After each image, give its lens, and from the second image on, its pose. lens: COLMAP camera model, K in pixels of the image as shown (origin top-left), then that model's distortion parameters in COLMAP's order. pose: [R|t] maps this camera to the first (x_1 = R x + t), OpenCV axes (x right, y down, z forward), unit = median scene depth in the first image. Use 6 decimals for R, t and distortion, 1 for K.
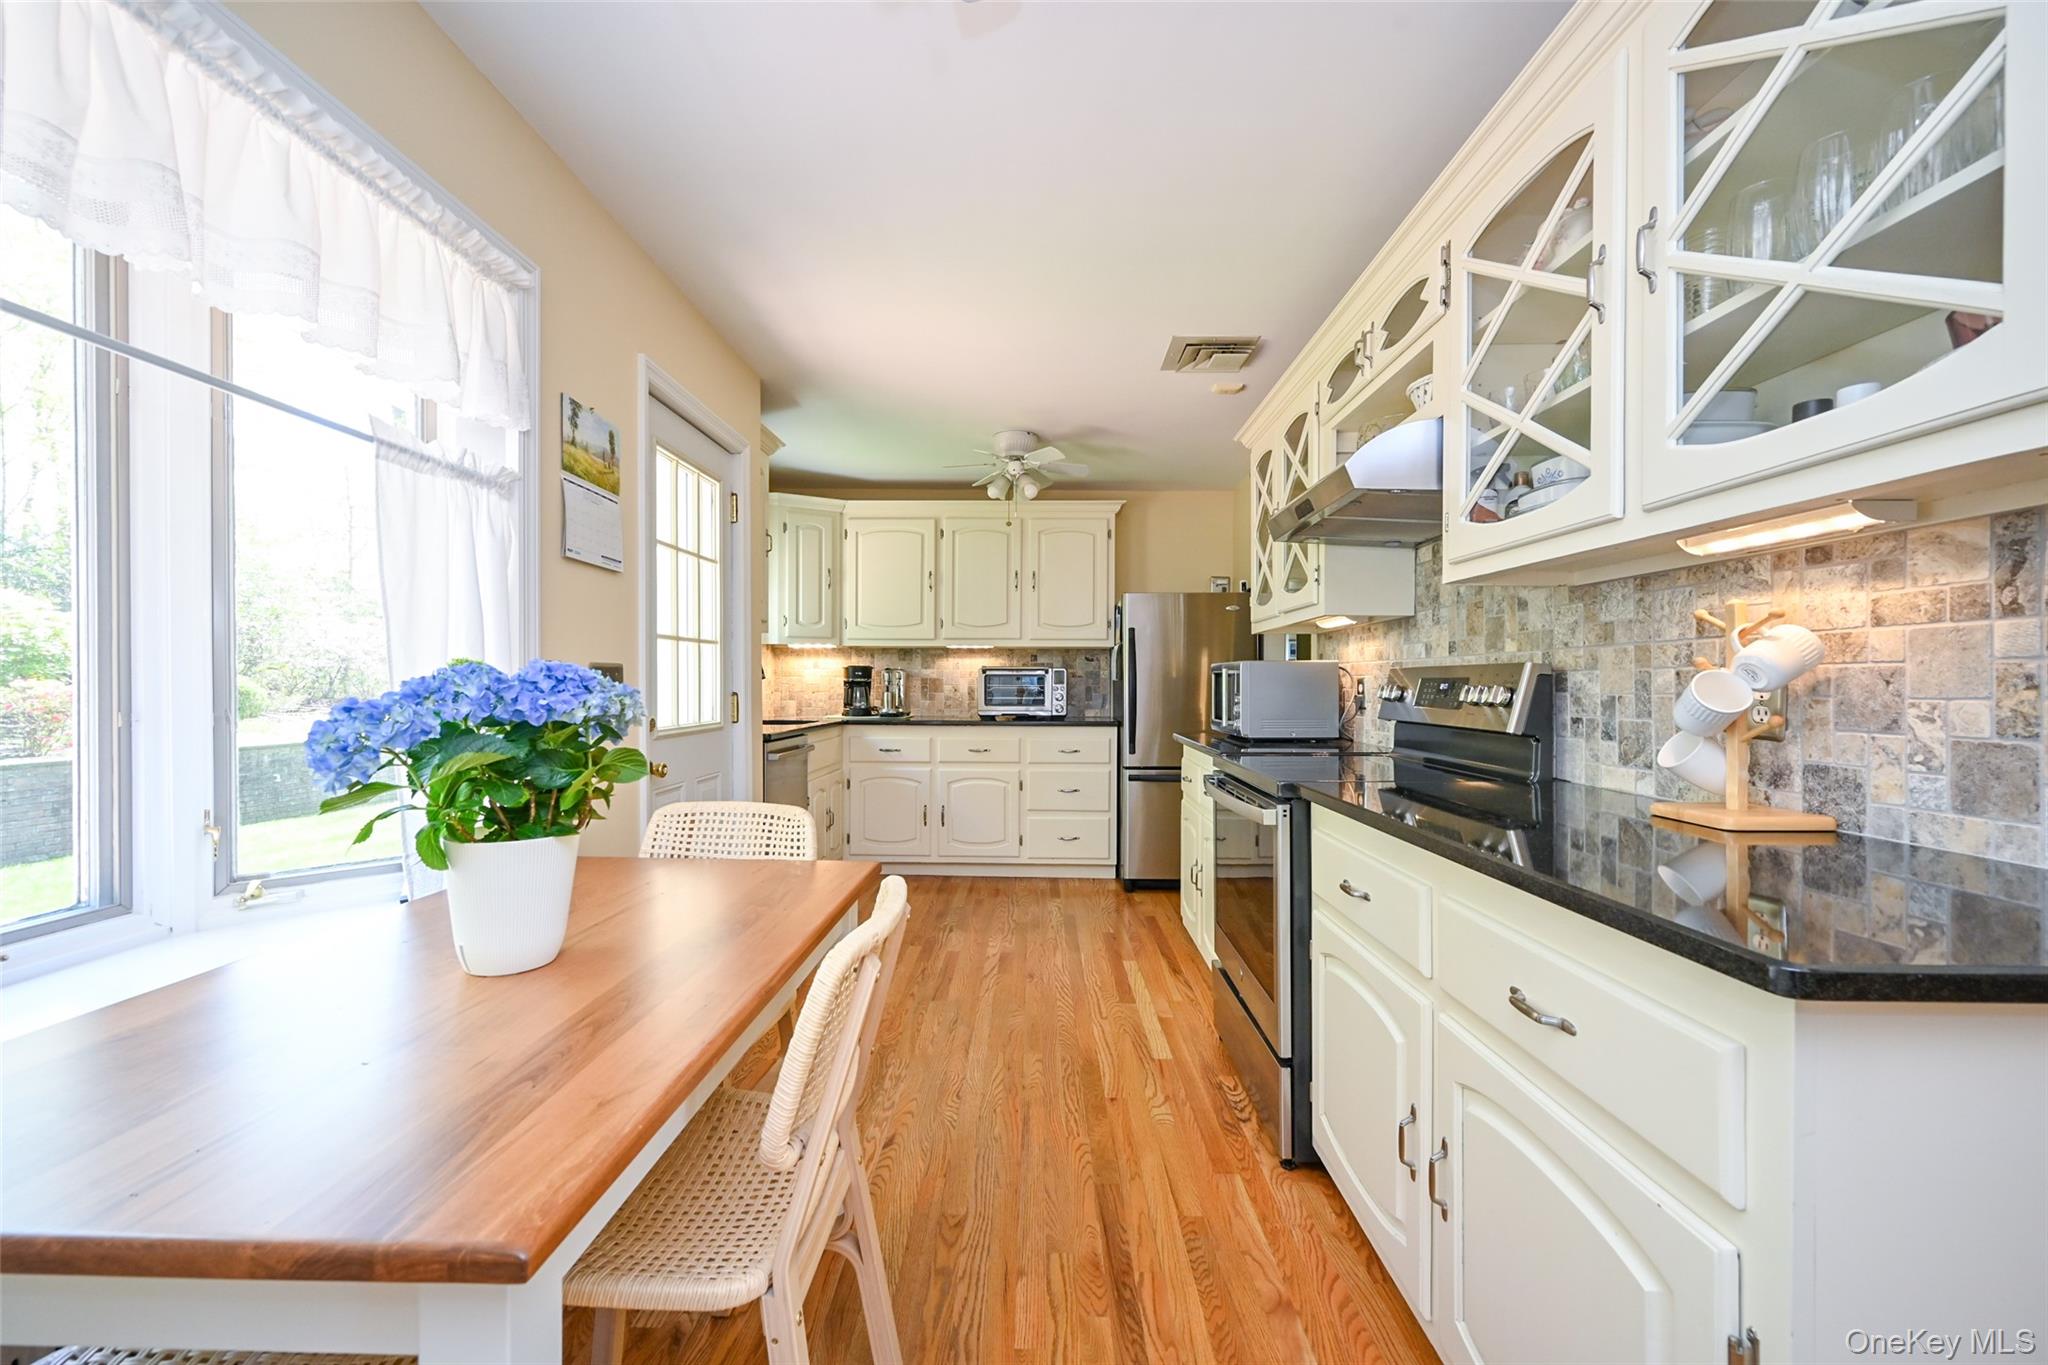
lens RADIAL K [[802.8, 0, 1027.9], [0, 802.8, 685.1], [0, 0, 1]] dist [-0.000057, -0.000093]
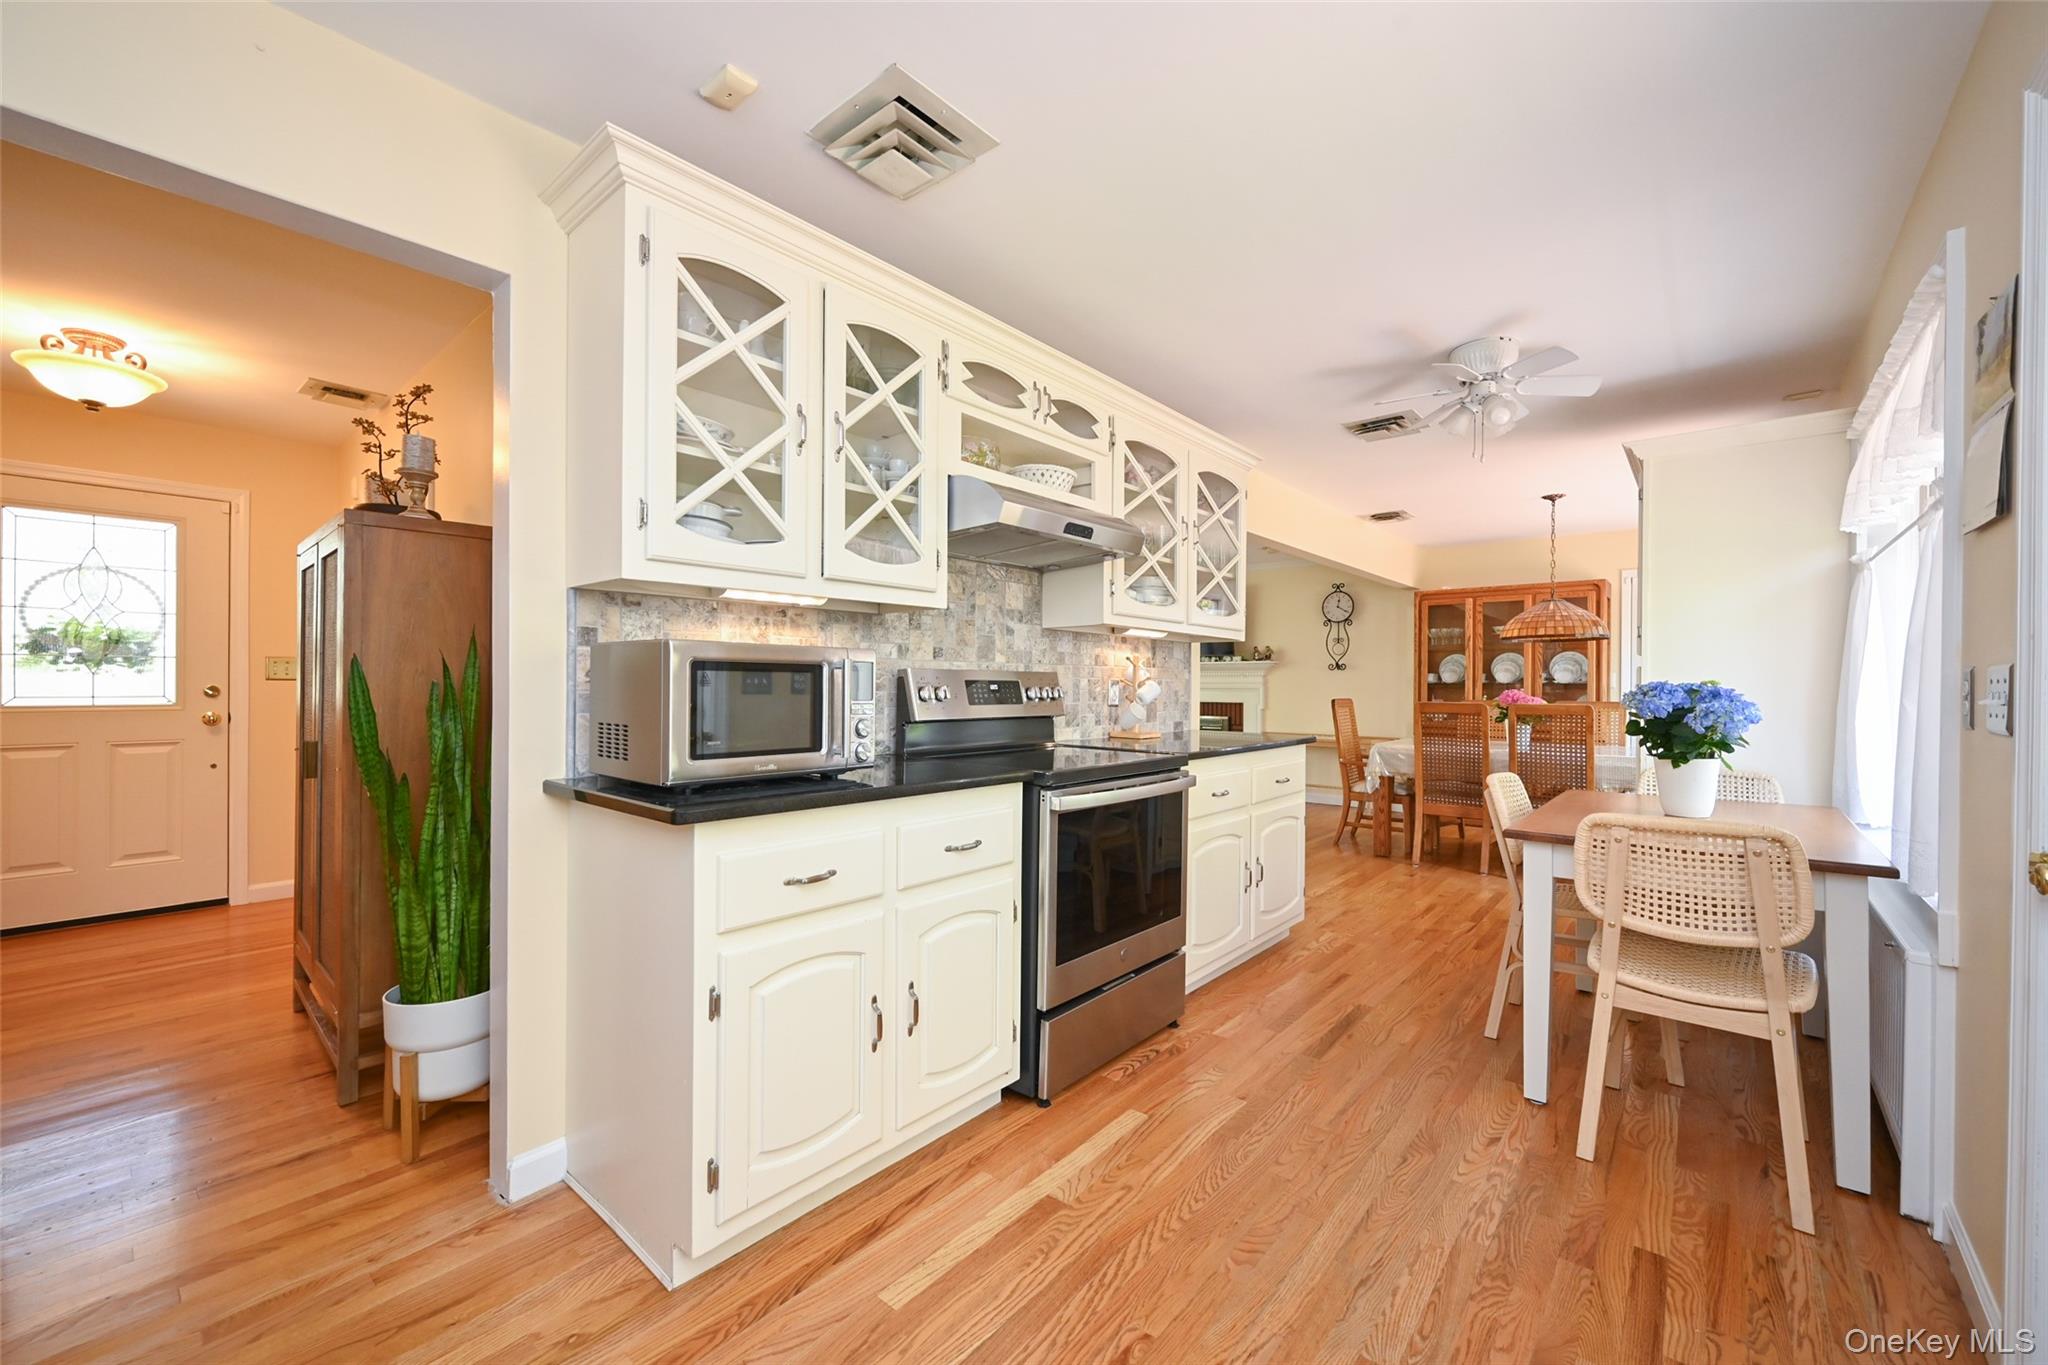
lens RADIAL K [[802.8, 0, 1027.9], [0, 802.8, 685.1], [0, 0, 1]] dist [-0.000057, -0.000093]
pose [[-0.767791, -0.007930, 0.640651, -0.348356], [-0.006835, 0.999968, 0.004186, -0.007313], [-0.640664, -0.001165, -0.767820, 2.054032]]
